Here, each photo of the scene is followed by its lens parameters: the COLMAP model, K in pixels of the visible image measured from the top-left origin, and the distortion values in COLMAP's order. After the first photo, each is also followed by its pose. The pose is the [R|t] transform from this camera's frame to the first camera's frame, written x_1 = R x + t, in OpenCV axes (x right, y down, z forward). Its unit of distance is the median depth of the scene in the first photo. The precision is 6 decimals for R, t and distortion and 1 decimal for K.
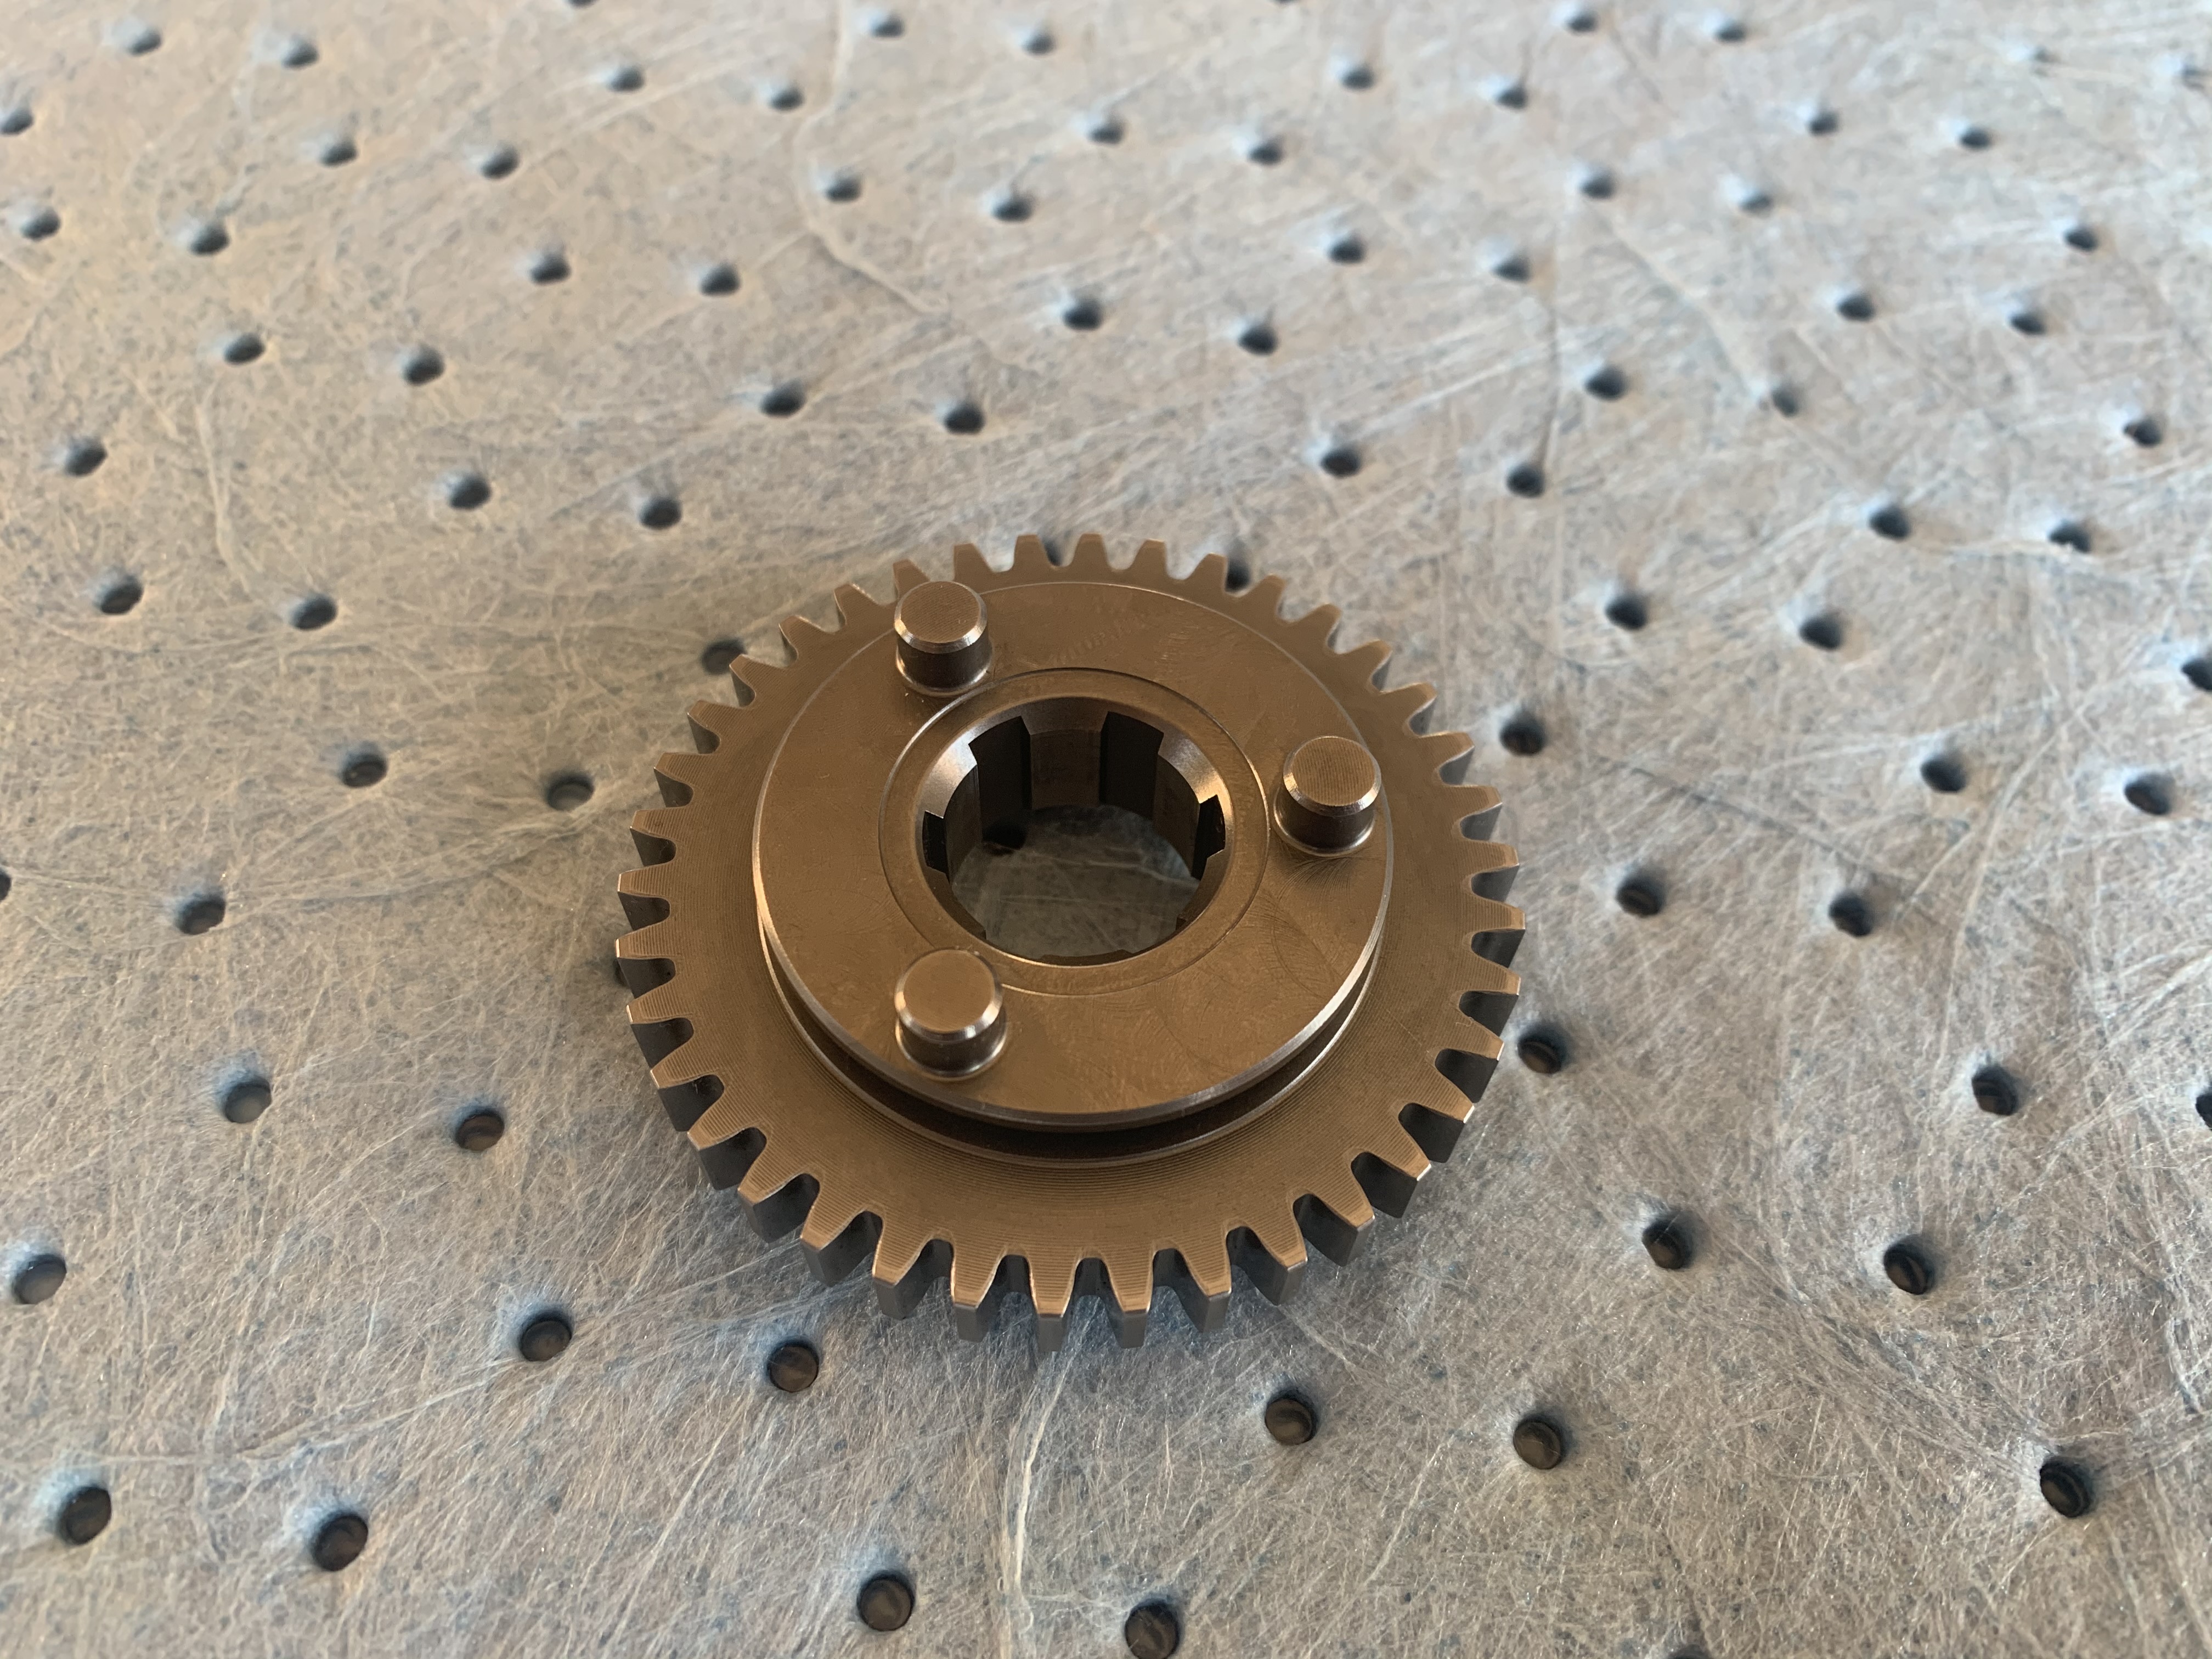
lens RADIAL K [[1646.4, 0, 1106.0], [0, 1646.4, 829.5], [0, 0, 1]] dist [-0.074237, 0.000436]
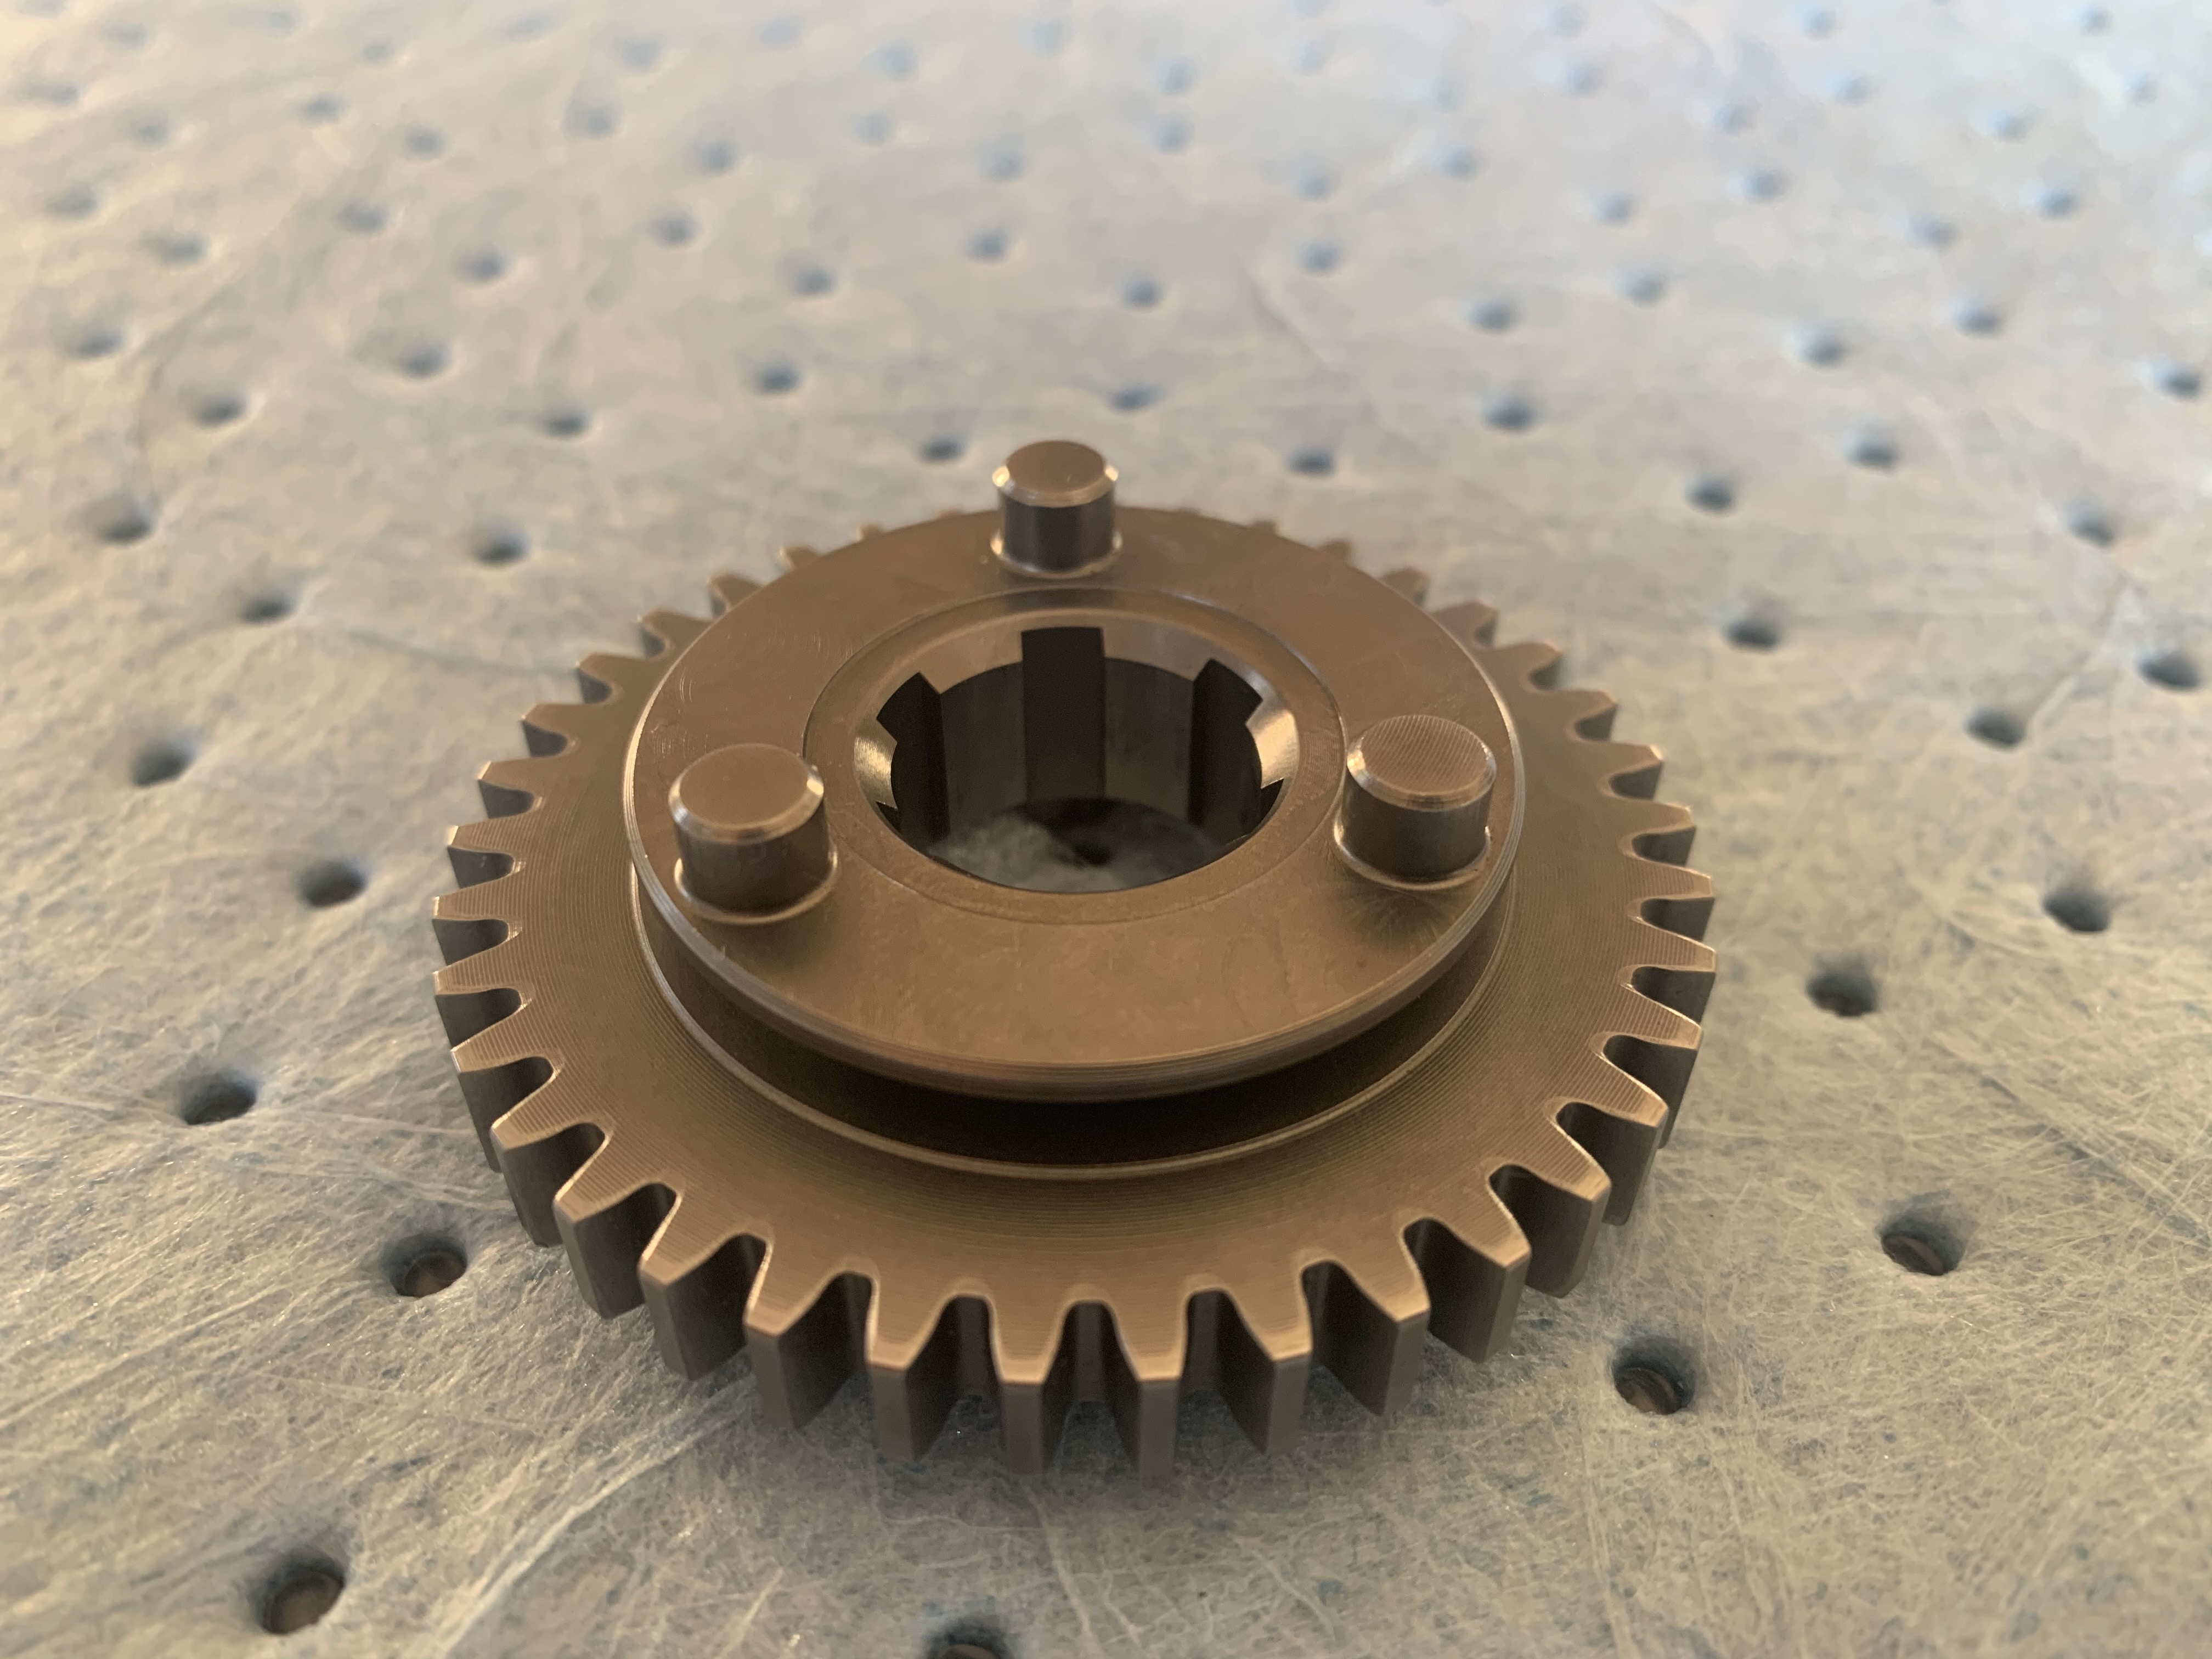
lens RADIAL K [[1646.4, 0, 1106.0], [0, 1646.4, 829.5], [0, 0, 1]] dist [-0.074237, 0.000436]
pose [[0.876847, 0.305093, -0.371561, 0.282549], [-0.379979, 0.913269, -0.146816, 0.130904], [0.294543, 0.269921, 0.916727, 0.343675]]
